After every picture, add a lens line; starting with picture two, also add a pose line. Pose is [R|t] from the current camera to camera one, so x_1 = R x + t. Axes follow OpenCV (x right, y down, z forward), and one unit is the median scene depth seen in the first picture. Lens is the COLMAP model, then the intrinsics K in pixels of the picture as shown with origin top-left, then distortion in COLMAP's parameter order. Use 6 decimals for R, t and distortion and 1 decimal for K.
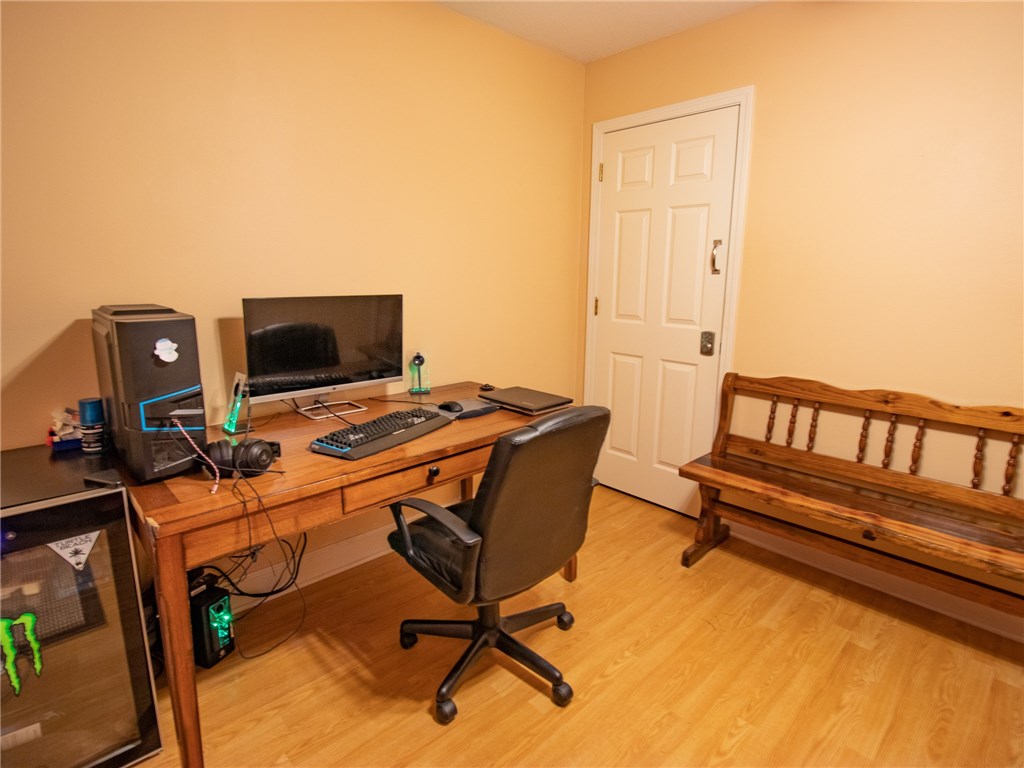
lens RADIAL K [[534.7, 0, 510.3], [0, 534.7, 379.5], [0, 0, 1]] dist [0.003746, 0.000131]
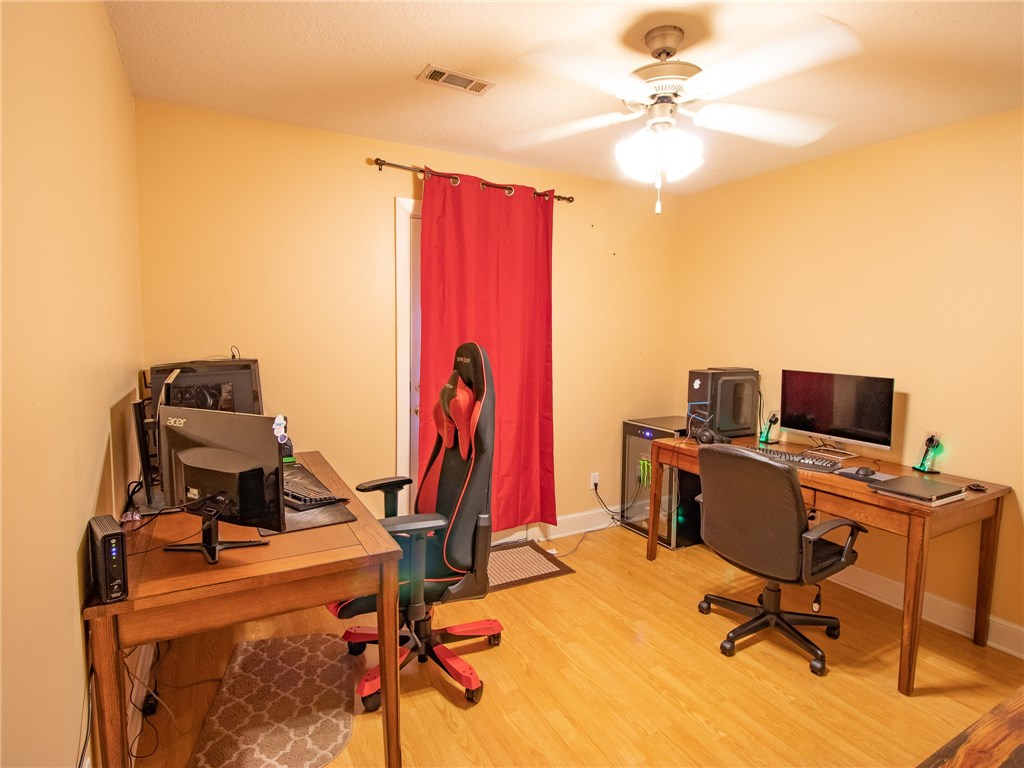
lens RADIAL K [[534.7, 0, 512.9], [0, 534.7, 380.9], [0, 0, 1]] dist [0.003746, 0.000131]
pose [[-0.242587, 0.083075, -0.966566, 1.371816], [-0.216220, 0.966636, 0.137347, -0.157525], [0.945728, 0.242309, -0.216531, 0.517820]]
